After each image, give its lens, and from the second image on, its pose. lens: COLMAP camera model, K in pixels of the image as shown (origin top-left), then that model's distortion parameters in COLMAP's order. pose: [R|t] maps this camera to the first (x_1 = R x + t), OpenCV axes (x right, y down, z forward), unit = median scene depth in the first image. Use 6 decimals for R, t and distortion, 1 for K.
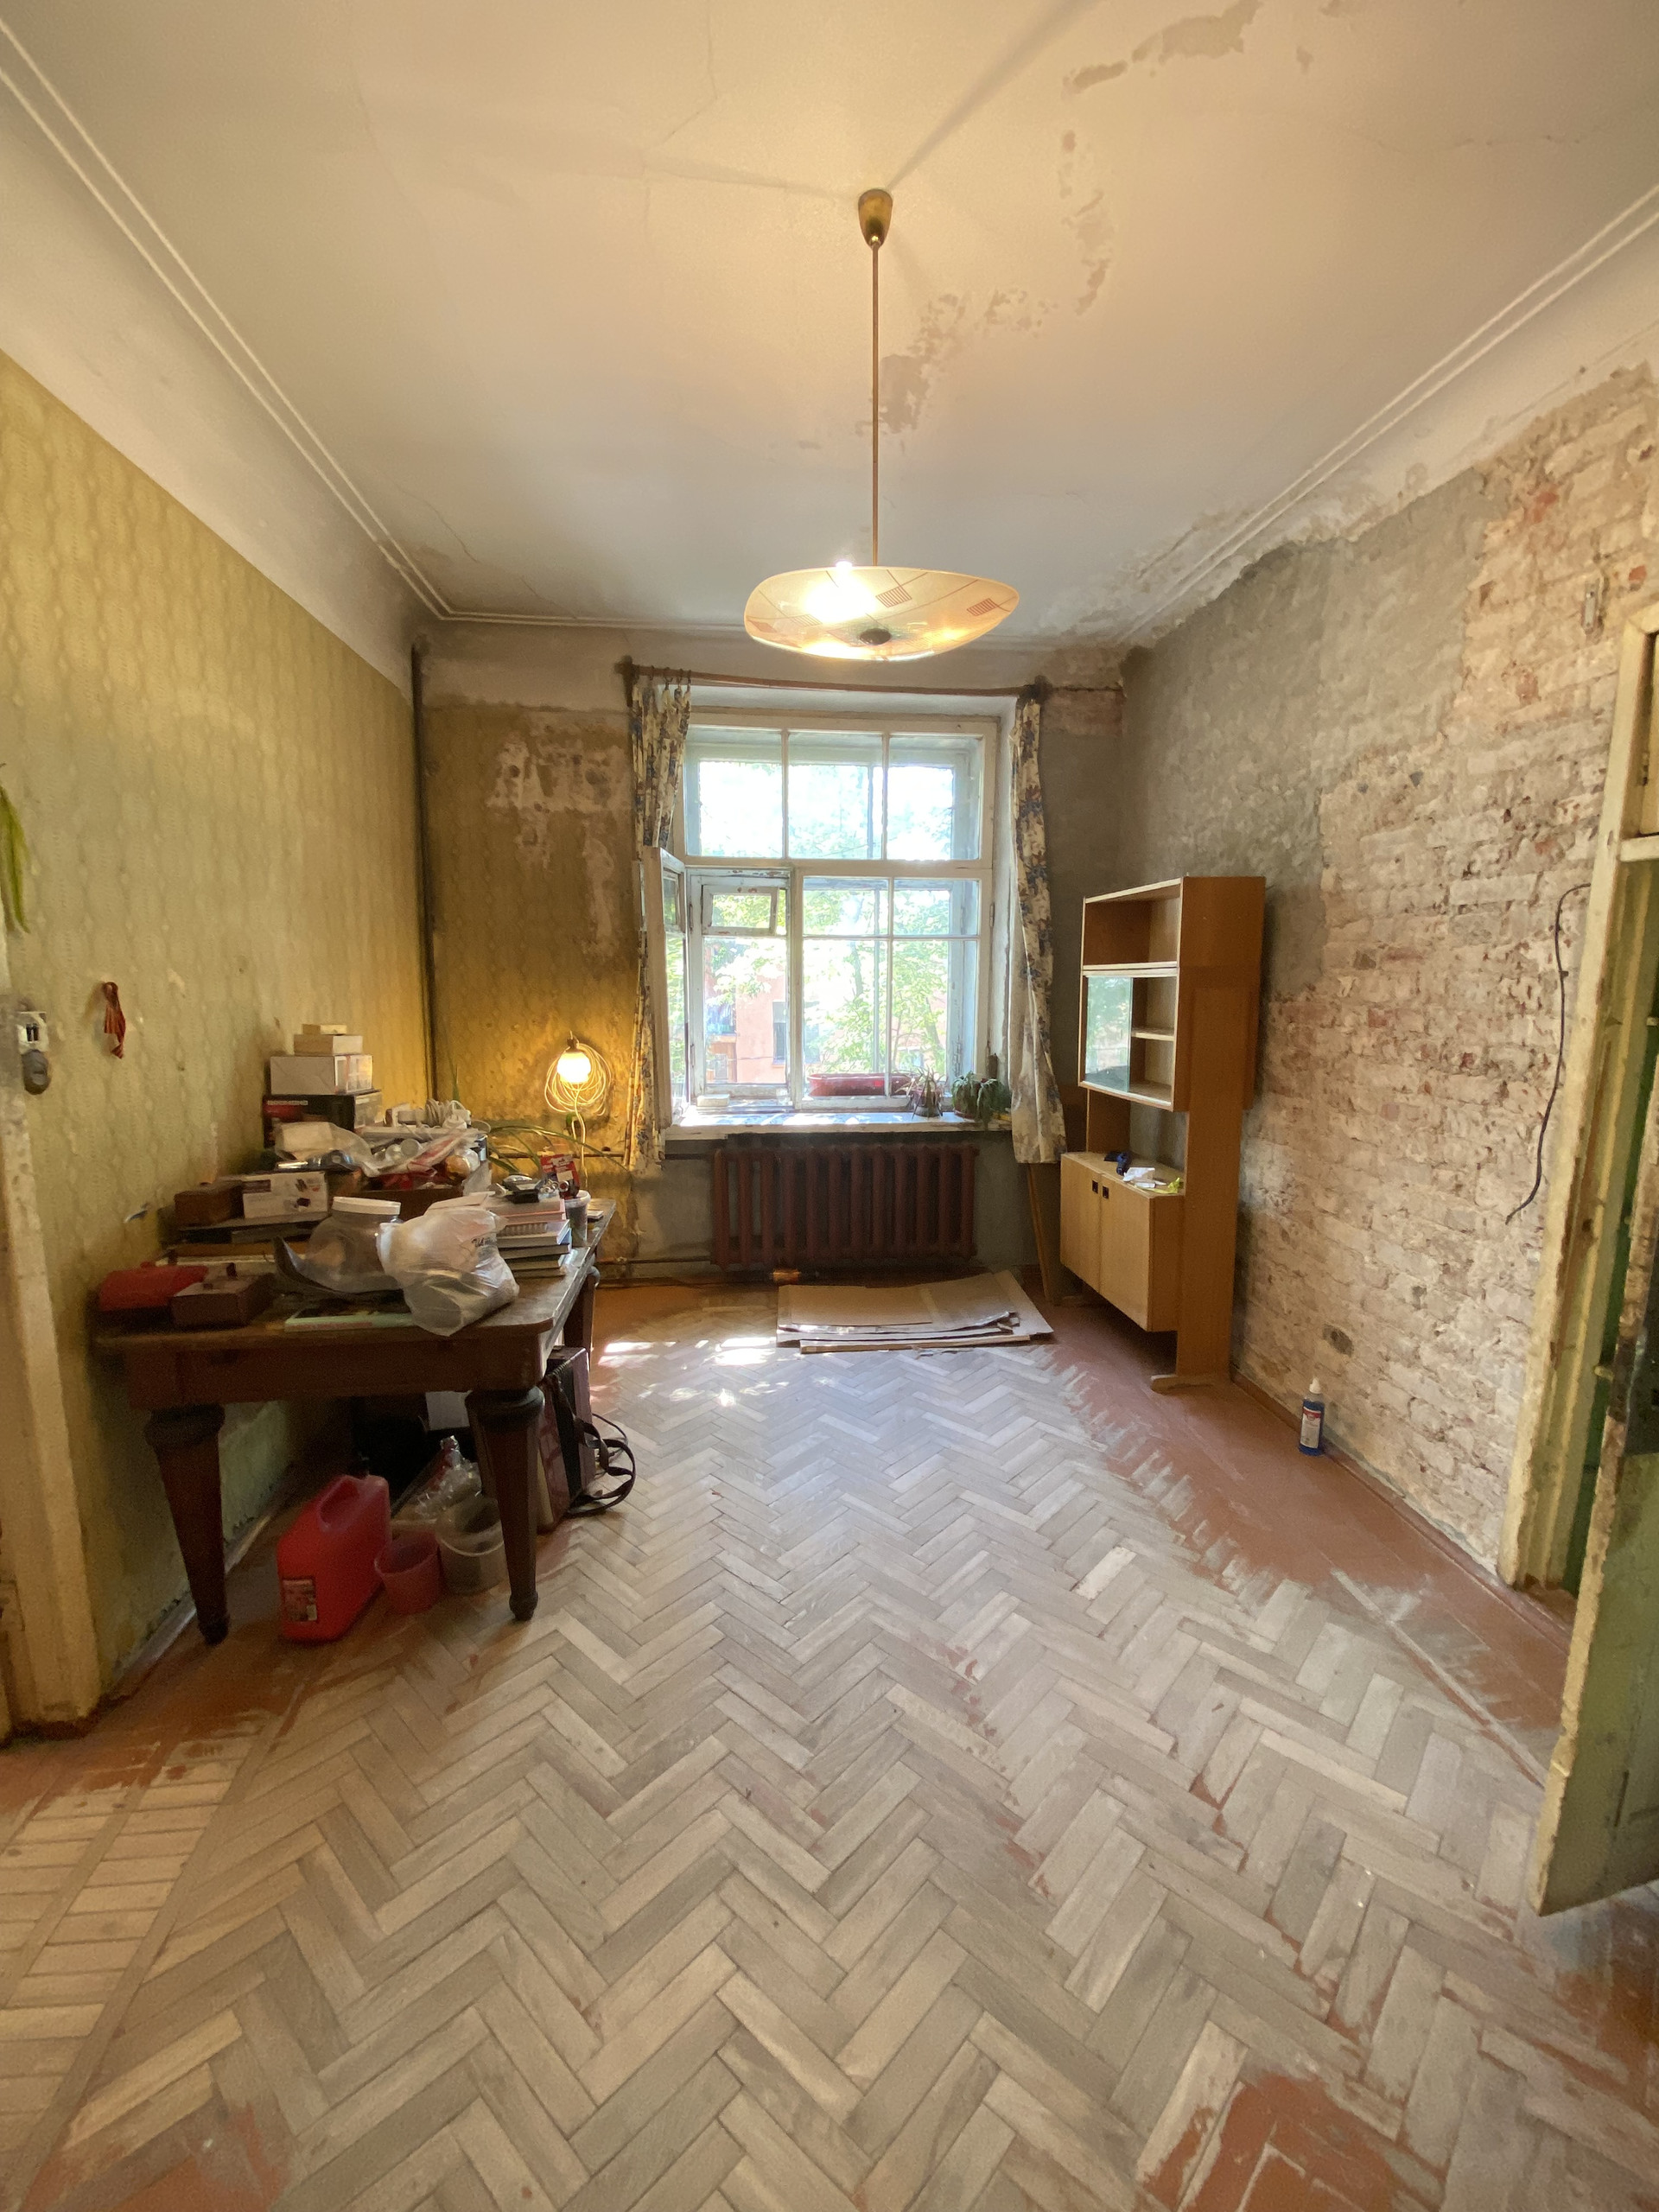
lens RADIAL K [[897.3, 0, 829.5], [0, 897.3, 1106.0], [0, 0, 1]] dist [0.016745, -0.018284]
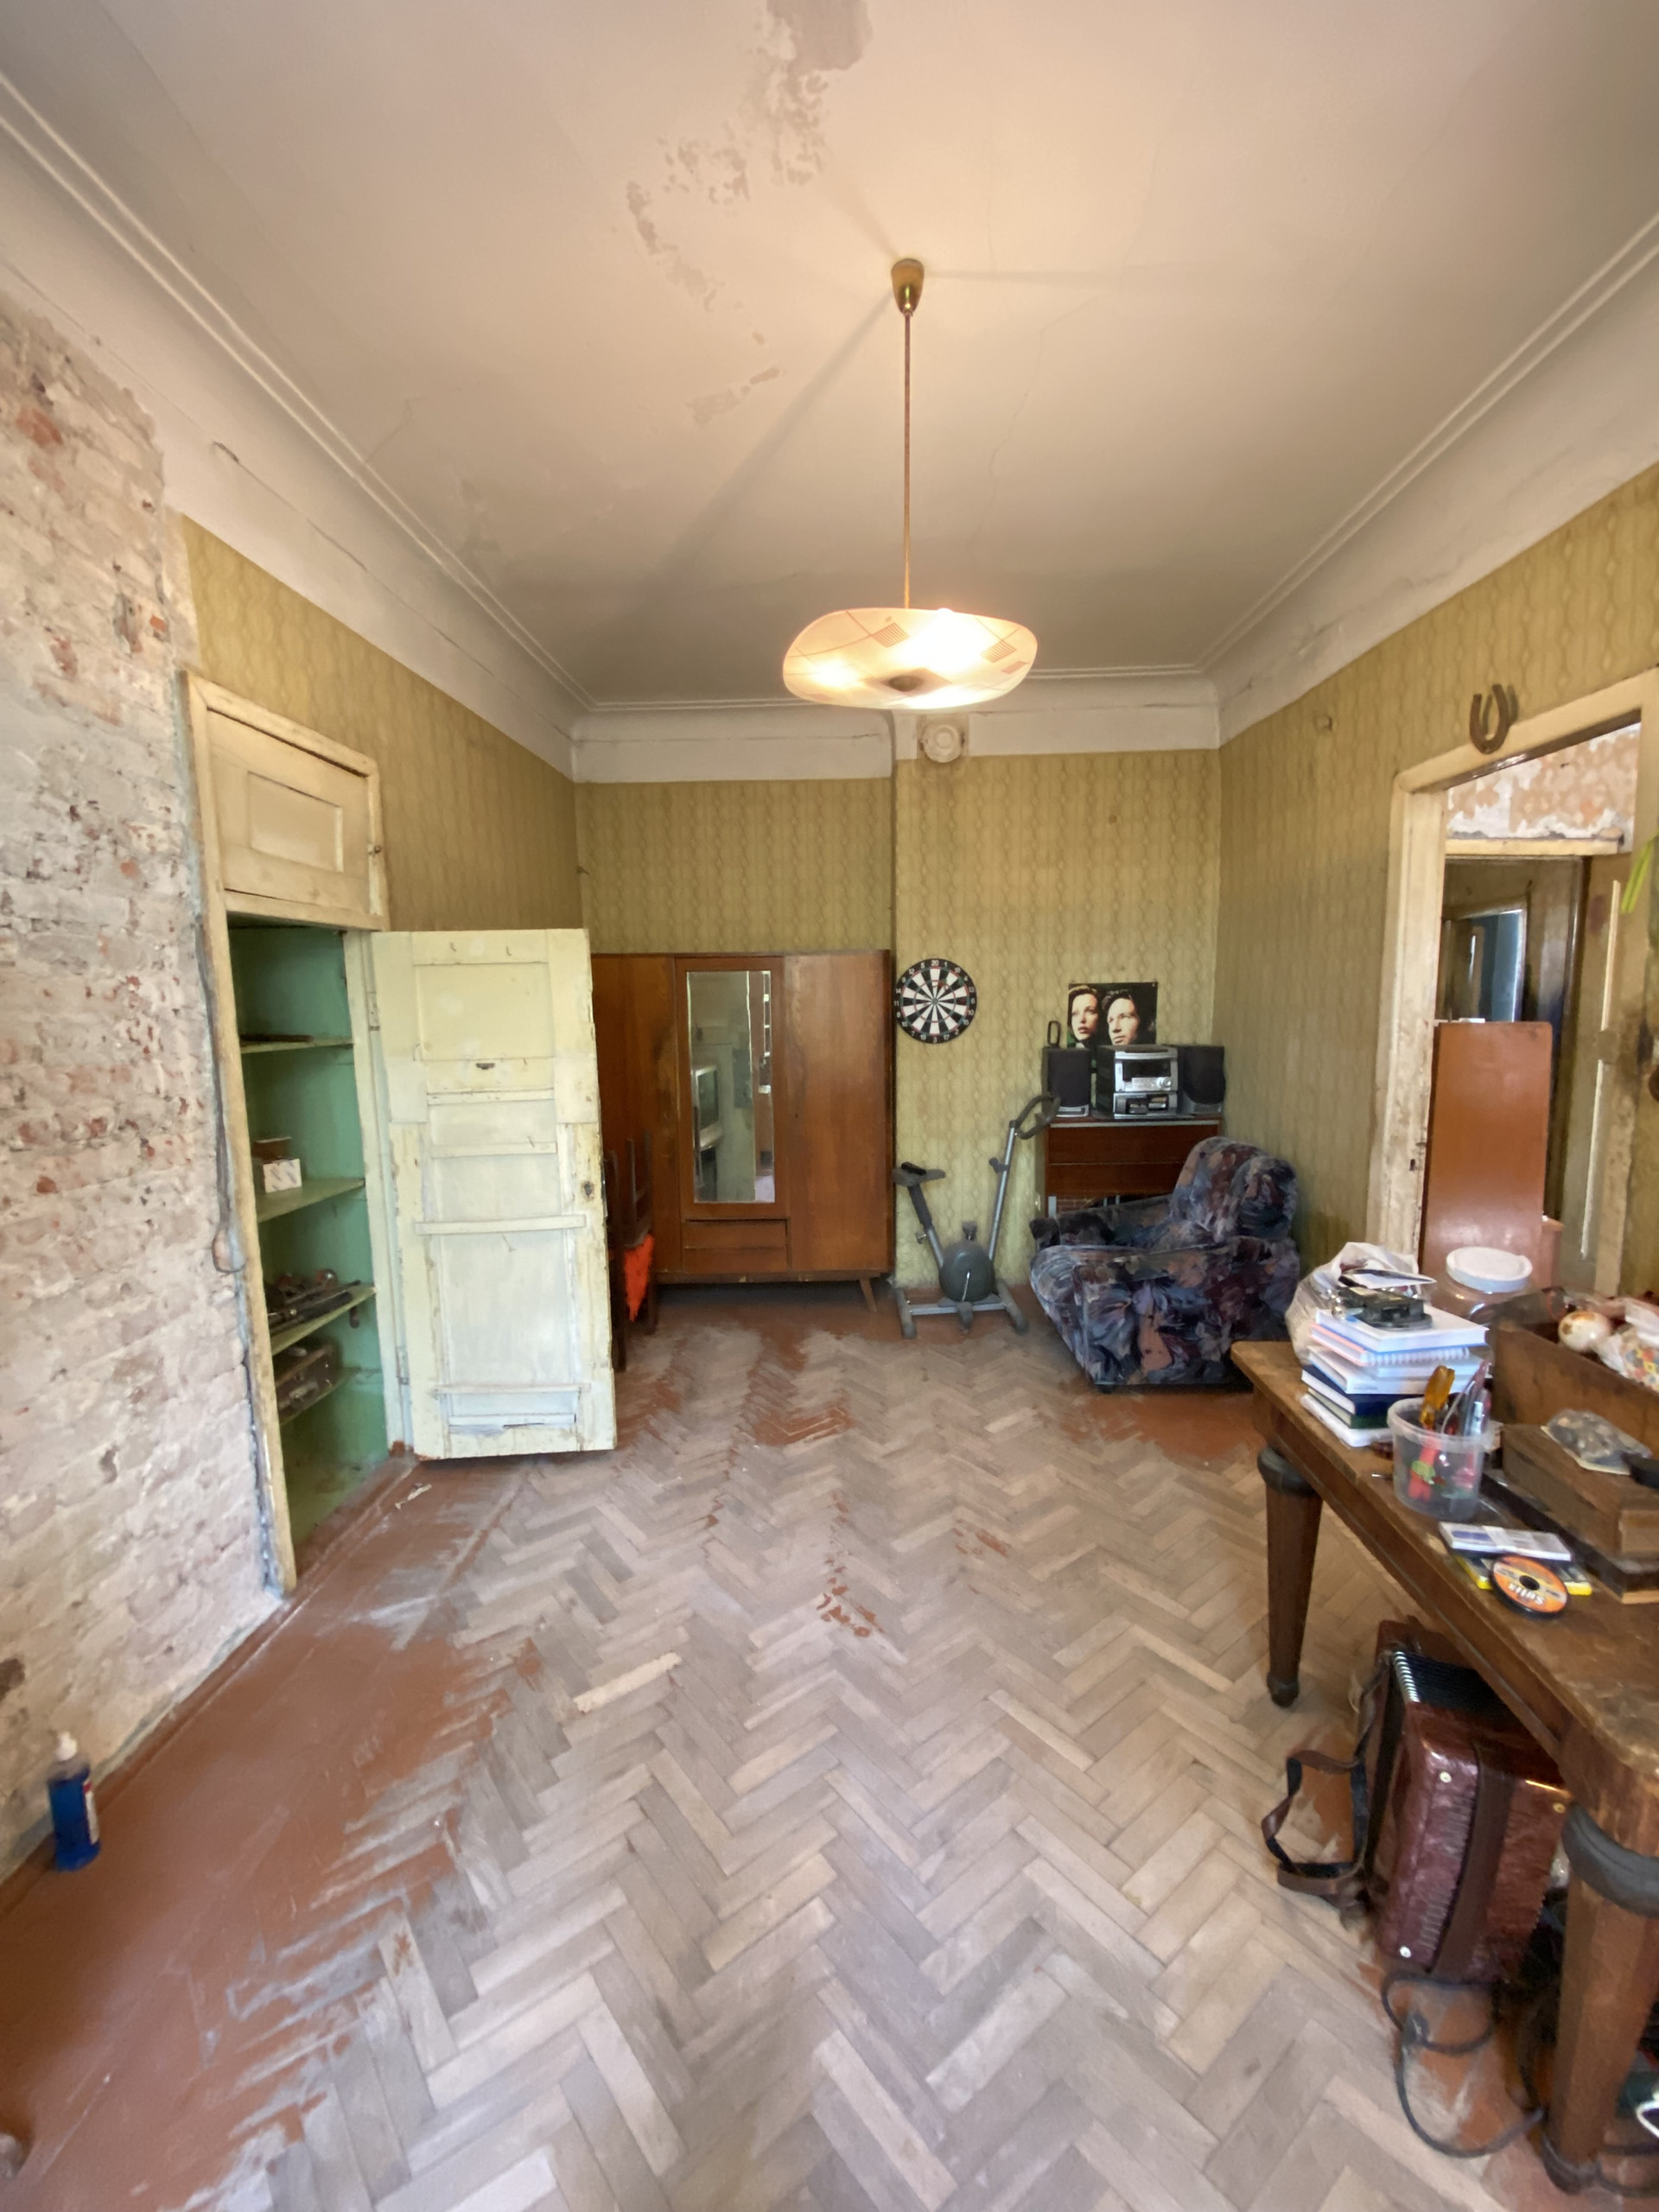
lens RADIAL K [[897.3, 0, 829.5], [0, 897.3, 1106.0], [0, 0, 1]] dist [0.016745, -0.018284]
pose [[-0.987865, -0.006352, 0.155187, -0.020945], [0.035294, 0.963844, 0.264120, -0.249000], [-0.151254, 0.266393, -0.951923, 1.636068]]
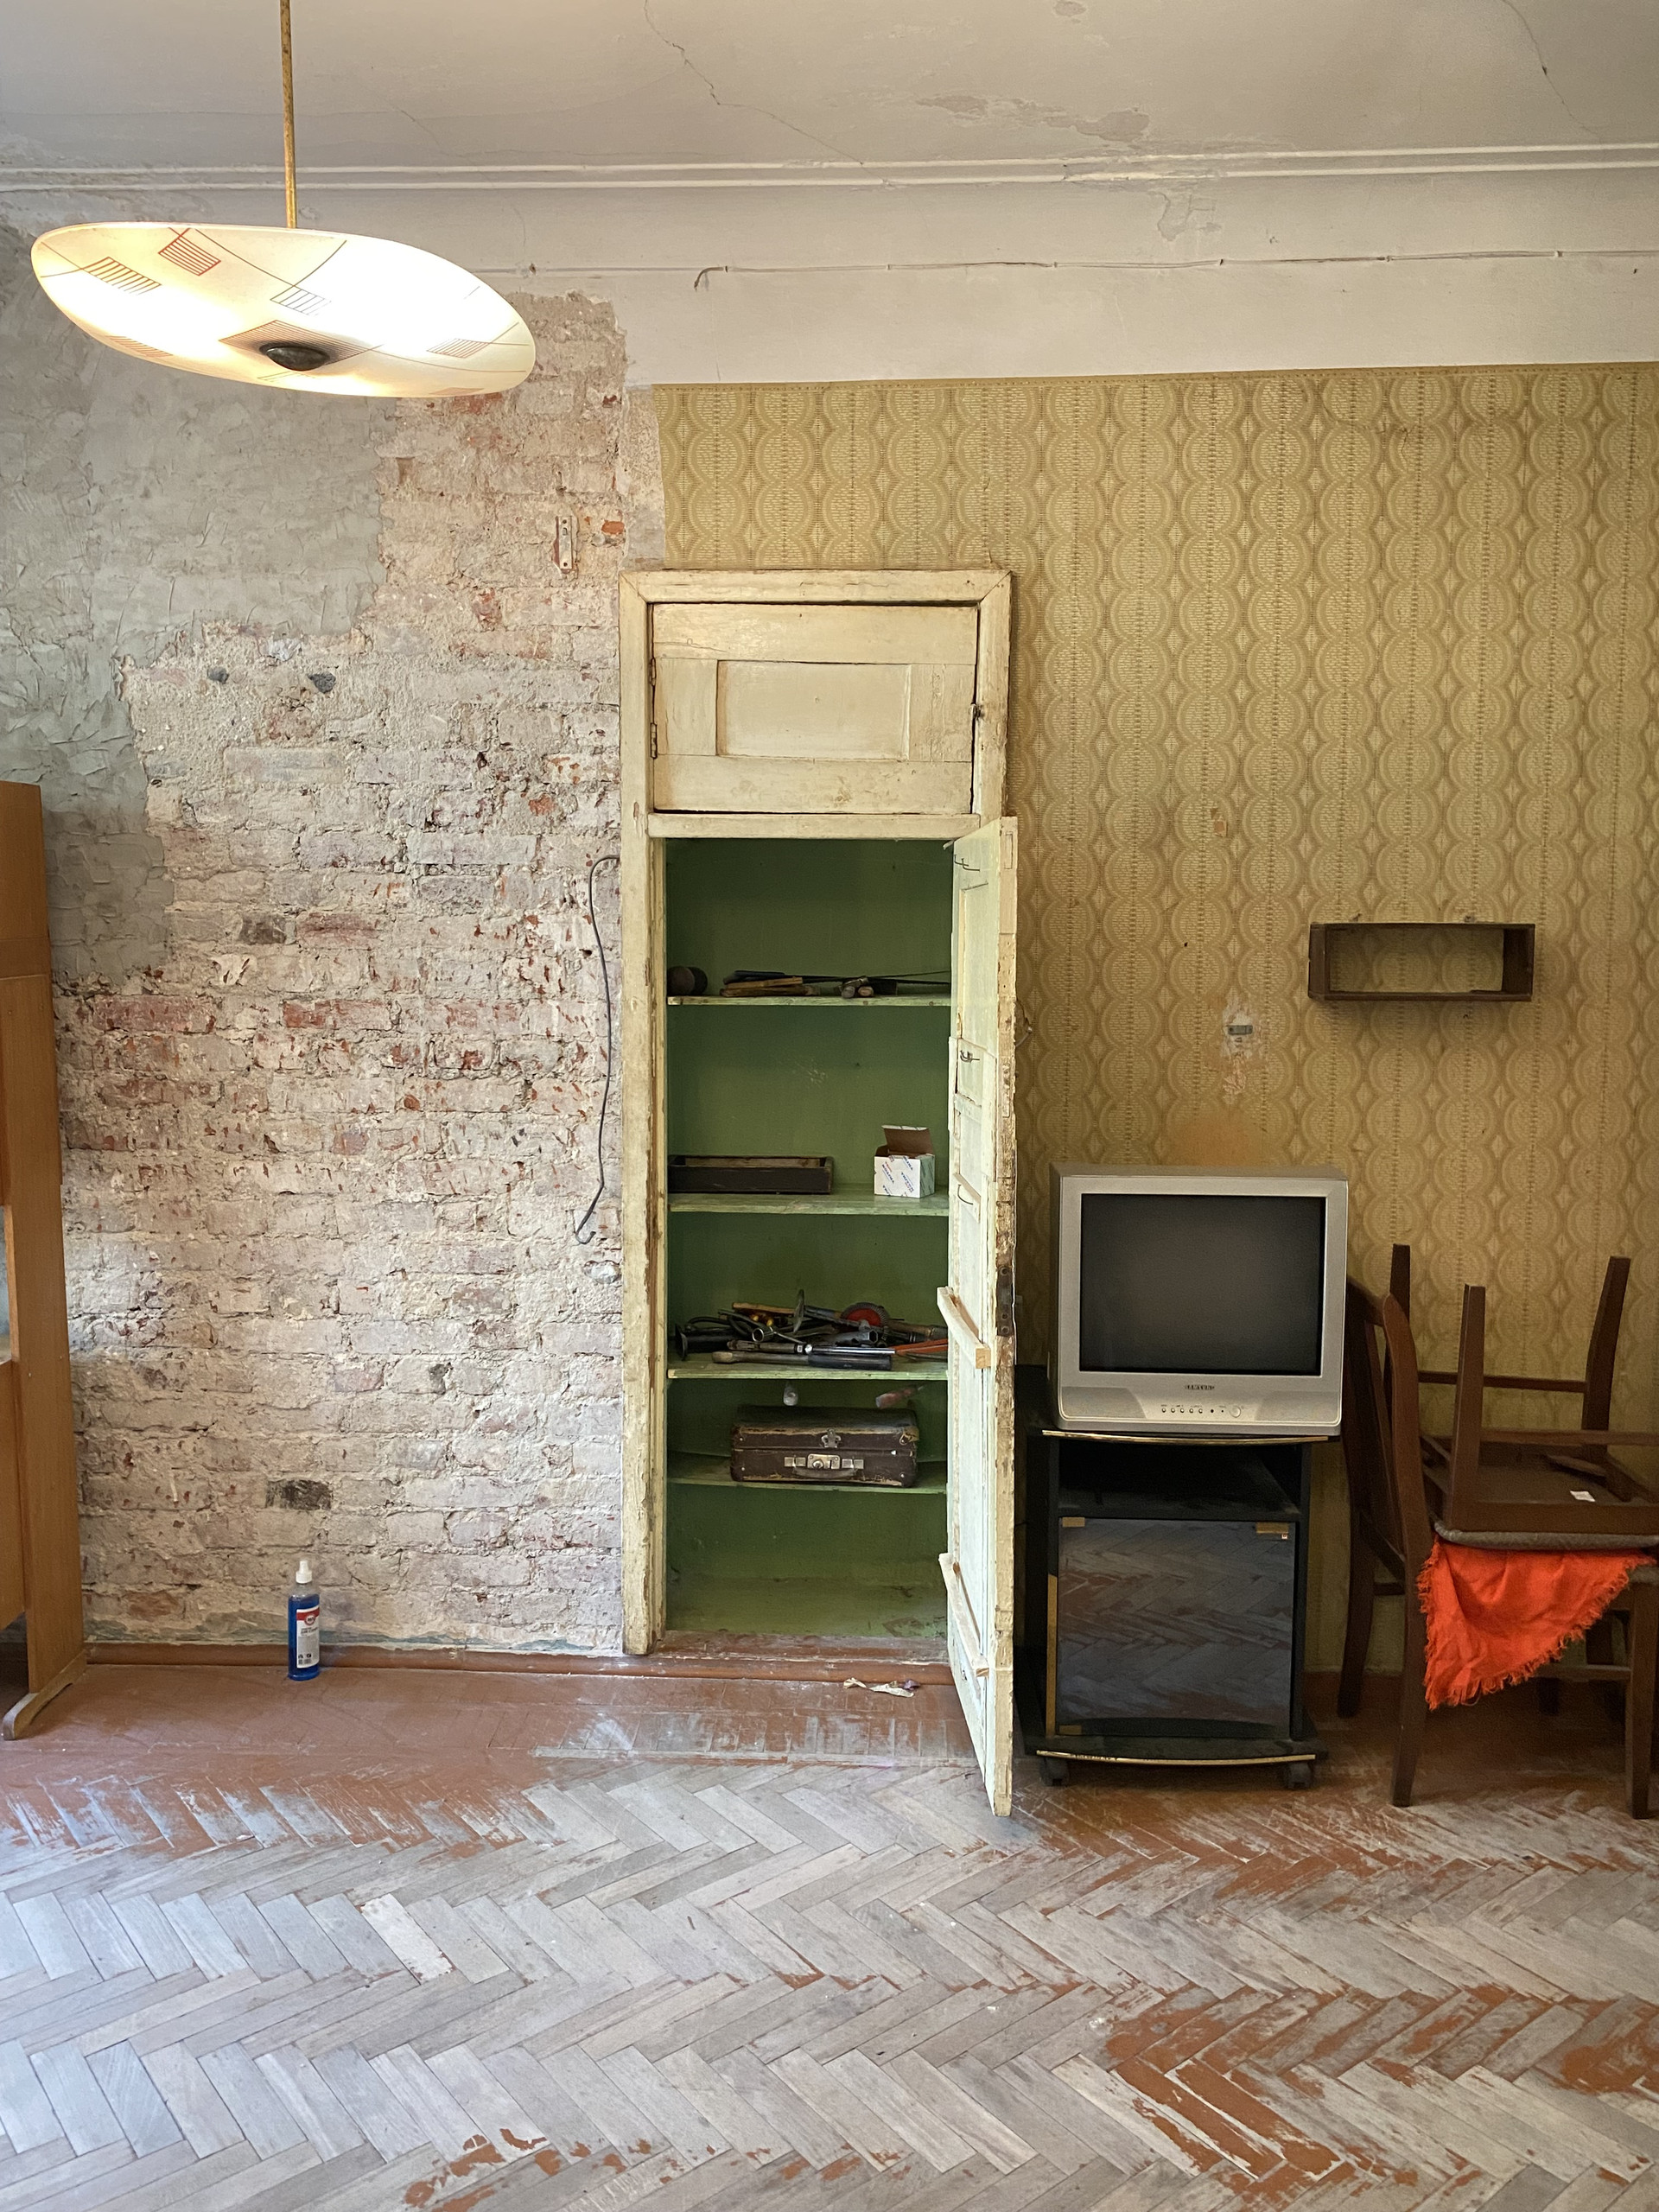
lens RADIAL K [[1689.5, 0, 836.2], [0, 1689.5, 1094.6], [0, 0, 1]] dist [0.073609, -0.097478]
pose [[0.157009, -0.101899, 0.982326, -0.716542], [0.143202, 0.986500, 0.079443, -0.094089], [-0.977160, 0.128198, 0.169482, 0.438909]]
